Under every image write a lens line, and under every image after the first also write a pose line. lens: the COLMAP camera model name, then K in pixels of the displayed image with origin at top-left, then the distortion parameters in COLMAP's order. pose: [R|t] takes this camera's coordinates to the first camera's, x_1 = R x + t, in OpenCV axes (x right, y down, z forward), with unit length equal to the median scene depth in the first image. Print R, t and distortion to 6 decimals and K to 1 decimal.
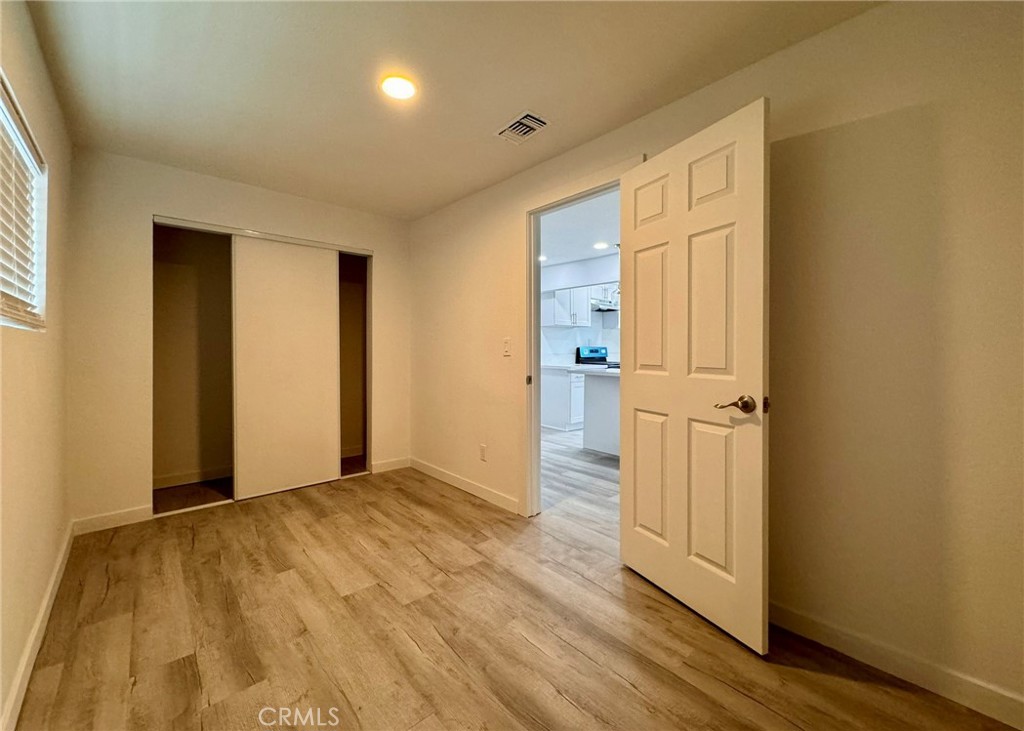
lens RADIAL K [[414.8, 0, 518.4], [0, 414.8, 354.0], [0, 0, 1]] dist [-0.001533, -0.000251]
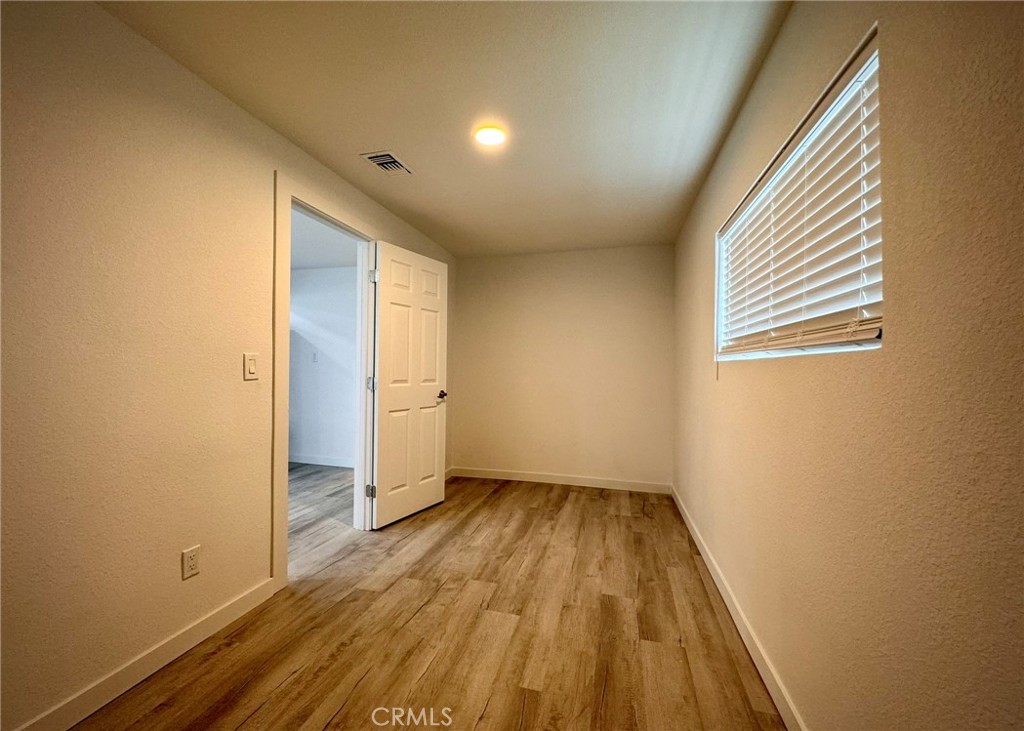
lens RADIAL K [[398.5, 0, 512.0], [0, 398.5, 365.5], [0, 0, 1]] dist [-0.000100, -0.000007]
pose [[-0.543739, 0.000756, 0.839254, -1.211436], [-0.001745, 0.999996, -0.002032, -0.027036], [-0.839253, -0.002570, -0.543735, 1.518013]]
